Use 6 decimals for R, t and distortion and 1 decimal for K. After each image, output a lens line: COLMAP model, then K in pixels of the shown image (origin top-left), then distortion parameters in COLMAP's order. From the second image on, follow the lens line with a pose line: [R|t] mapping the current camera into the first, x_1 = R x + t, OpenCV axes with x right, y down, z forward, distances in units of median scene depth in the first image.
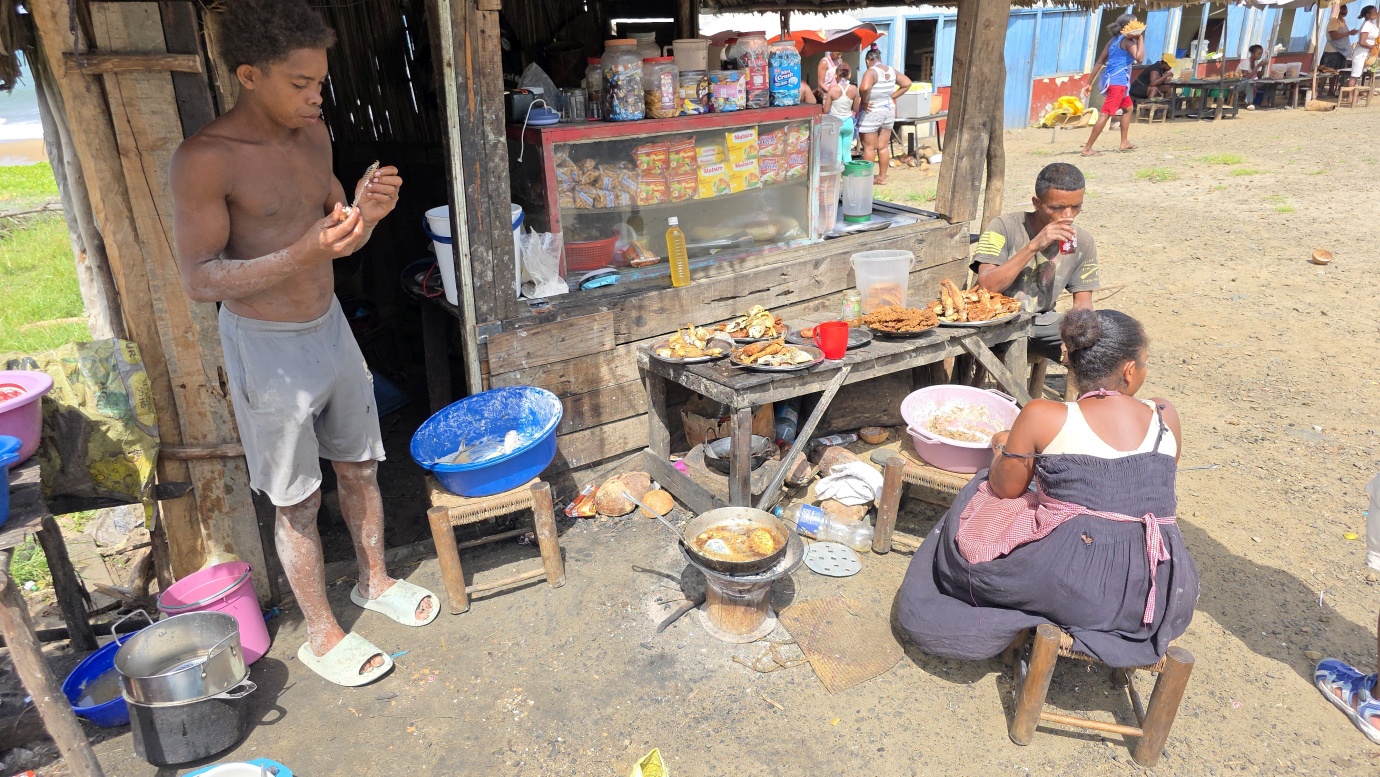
lens RADIAL K [[917.6, 0, 694.0], [0, 917.6, 394.8], [0, 0, 1]] dist [0.043433, -0.037156]
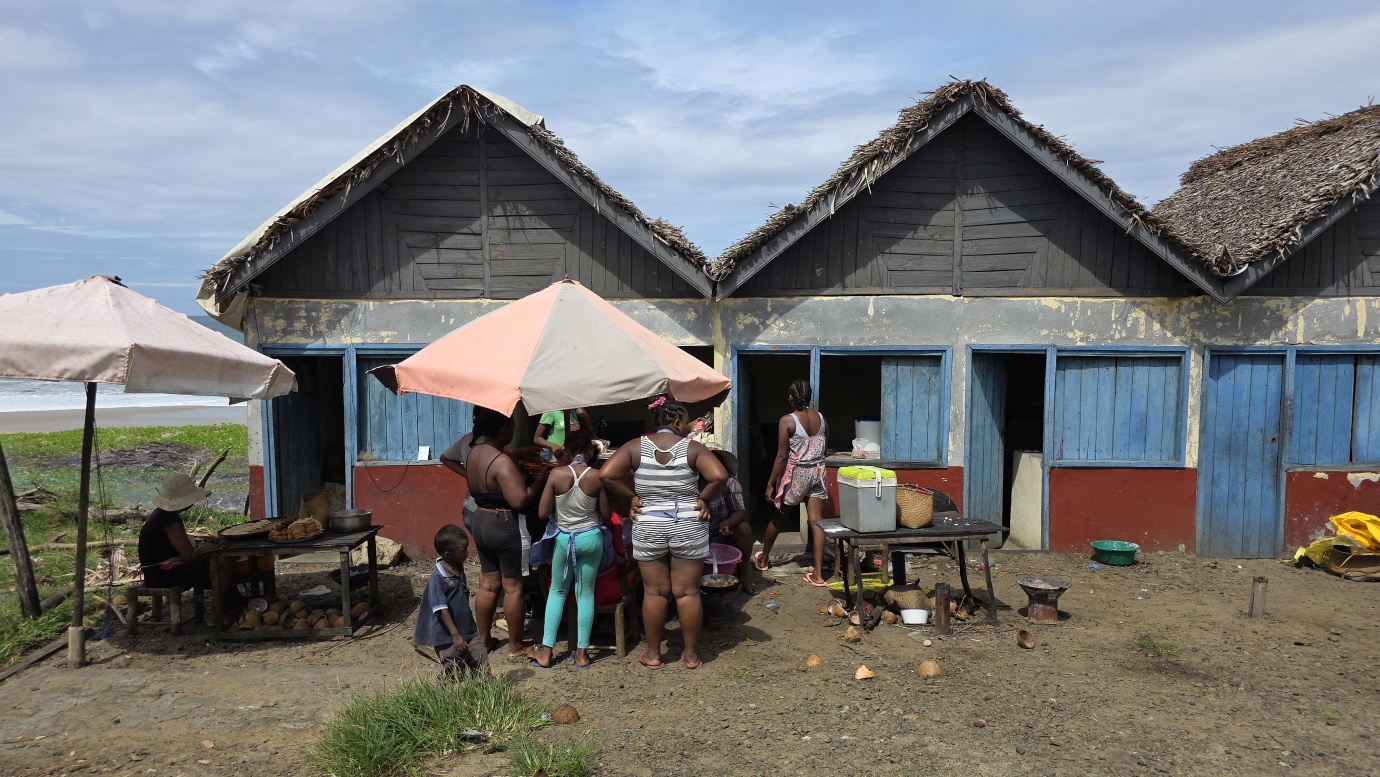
lens RADIAL K [[917.6, 0, 686.8], [0, 917.6, 387.2], [0, 0, 1]] dist [0.043433, -0.037156]
pose [[0.881755, 0.073419, -0.465959, 0.302714], [-0.215297, 0.941560, -0.259060, -0.172862], [0.419708, 0.328747, 0.846032, 0.389665]]
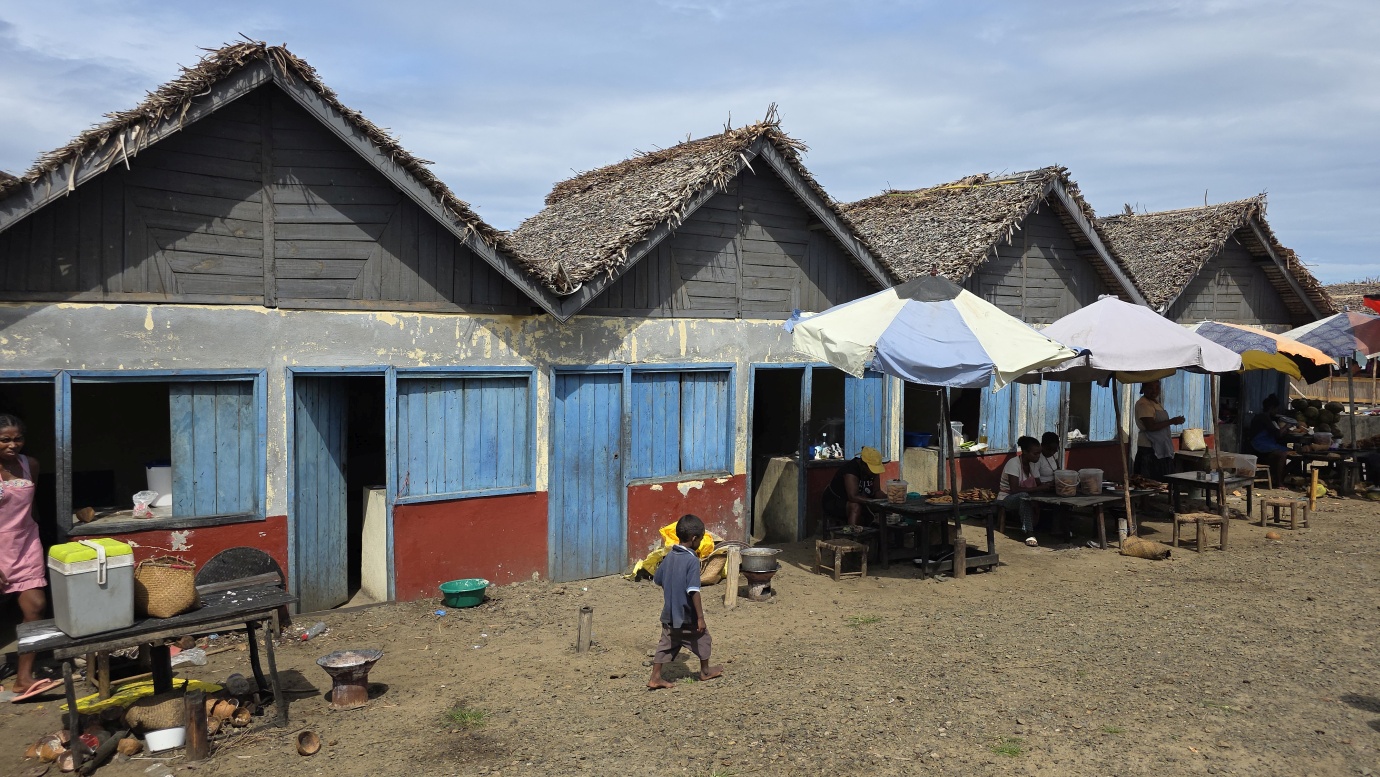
lens RADIAL K [[917.6, 0, 685.3], [0, 917.6, 387.0], [0, 0, 1]] dist [0.043433, -0.037156]
pose [[0.995446, 0.039702, 0.086664, 0.344638], [-0.007606, 0.939322, -0.342951, -0.208168], [-0.095022, 0.340730, 0.935347, 0.468723]]
